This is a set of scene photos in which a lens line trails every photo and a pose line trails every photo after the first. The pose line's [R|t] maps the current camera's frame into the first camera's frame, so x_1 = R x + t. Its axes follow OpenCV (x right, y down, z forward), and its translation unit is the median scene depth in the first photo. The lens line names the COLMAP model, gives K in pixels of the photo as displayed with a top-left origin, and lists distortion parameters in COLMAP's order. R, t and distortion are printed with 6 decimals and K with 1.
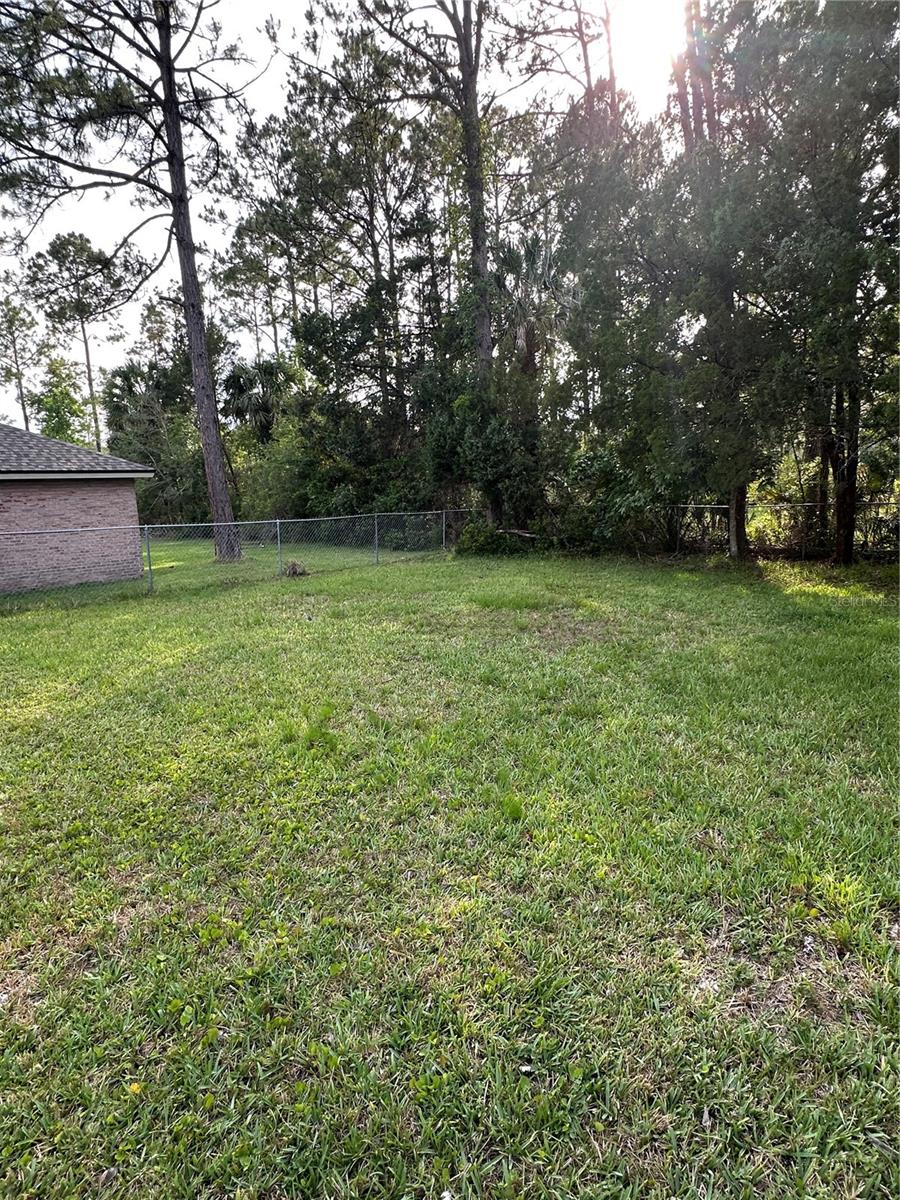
lens RADIAL K [[657.8, 0, 445.2], [0, 657.8, 602.7], [0, 0, 1]] dist [-0.003463, 0.001237]
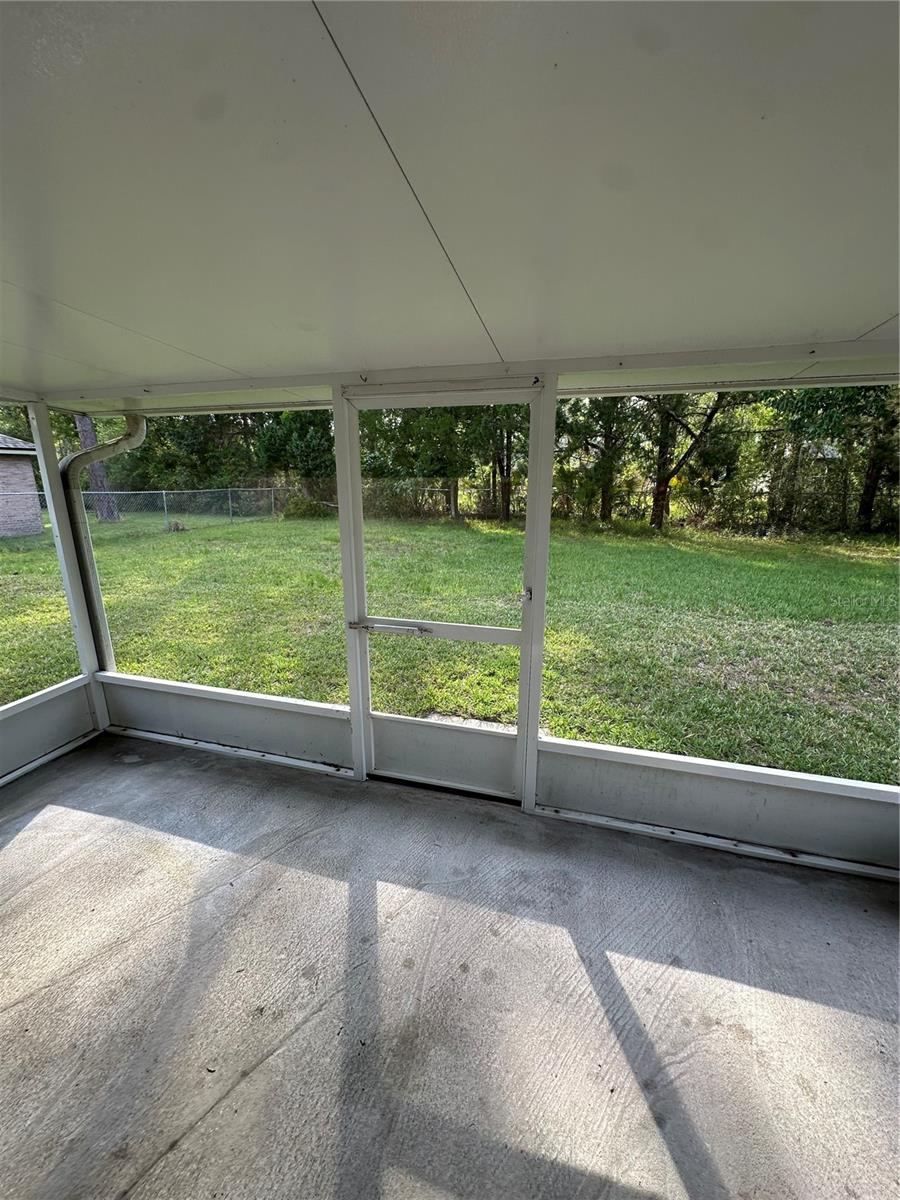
lens RADIAL K [[485.3, 0, 449.0], [0, 485.3, 601.8], [0, 0, 1]] dist [-0.002246, 0.000273]
pose [[0.899600, -0.073396, 0.430503, -0.308473], [0.039466, 0.995406, 0.087235, 0.081356], [-0.434928, -0.061487, 0.898364, -0.398317]]
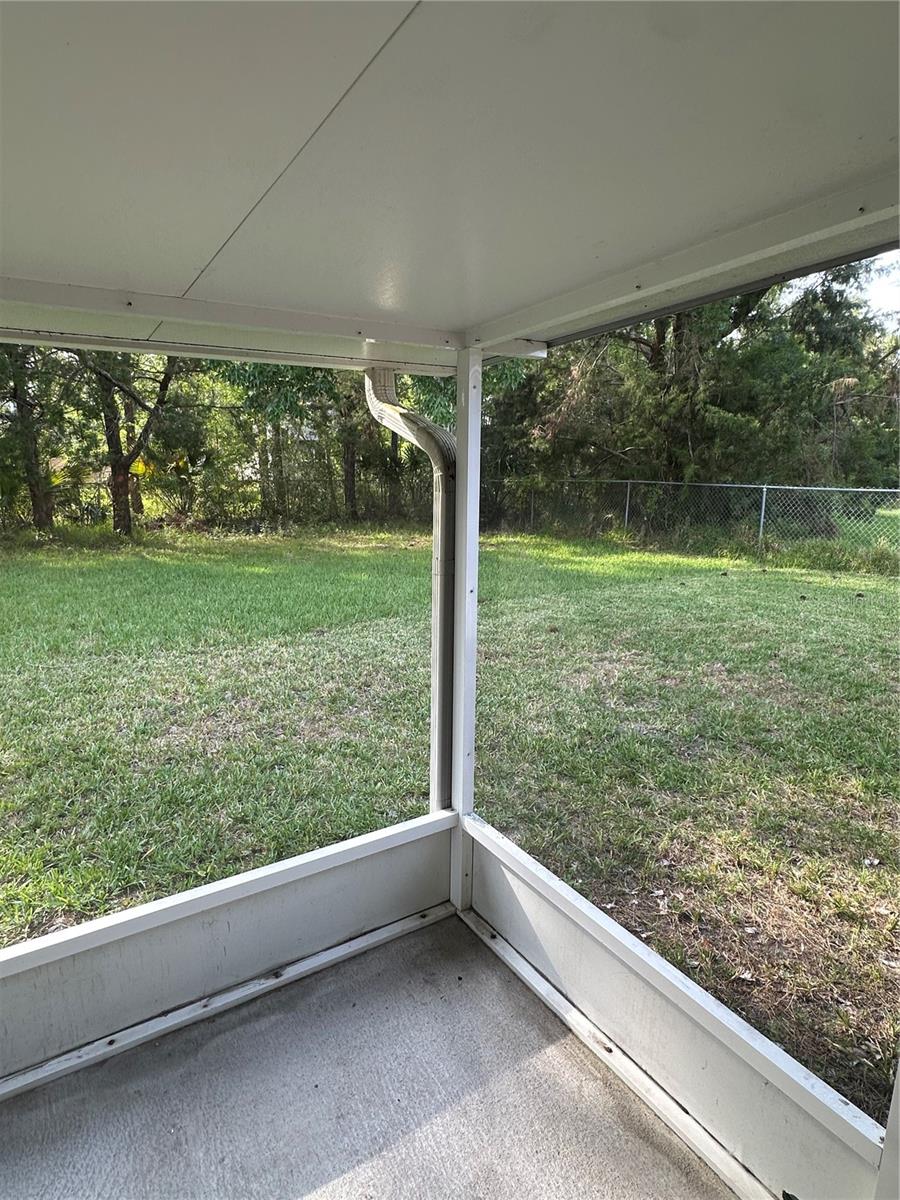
lens RADIAL K [[657.8, 0, 453.3], [0, 657.8, 596.6], [0, 0, 1]] dist [-0.003463, 0.001237]
pose [[0.275384, -0.158709, 0.948143, -0.244732], [0.146958, 0.981636, 0.121632, 0.075303], [-0.950035, 0.105842, 0.293650, -0.414838]]
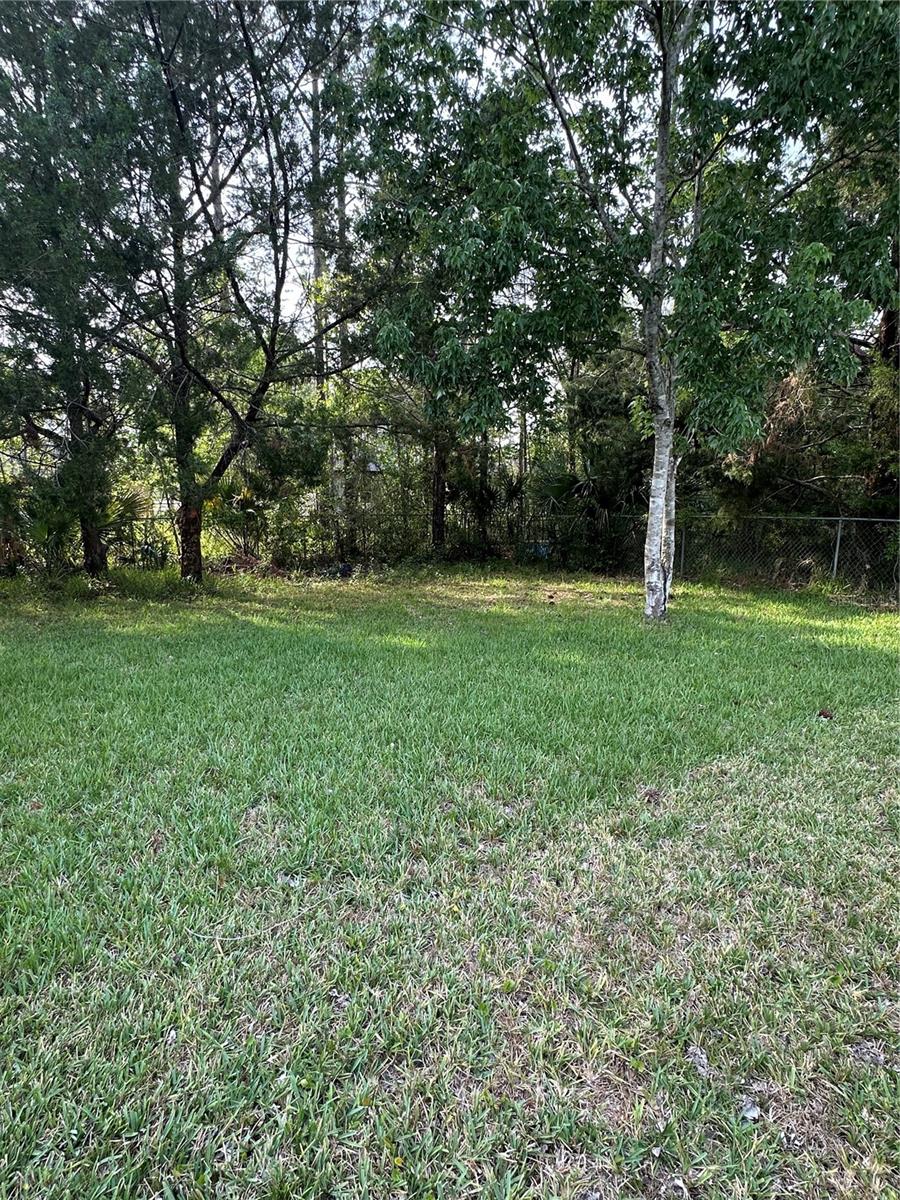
lens RADIAL K [[657.8, 0, 446.9], [0, 657.8, 599.6], [0, 0, 1]] dist [-0.003463, 0.001237]
pose [[0.303603, -0.117925, 0.945473, 0.026877], [0.144331, 0.986552, 0.076702, 0.000170], [-0.941804, 0.113174, 0.316540, -0.027238]]
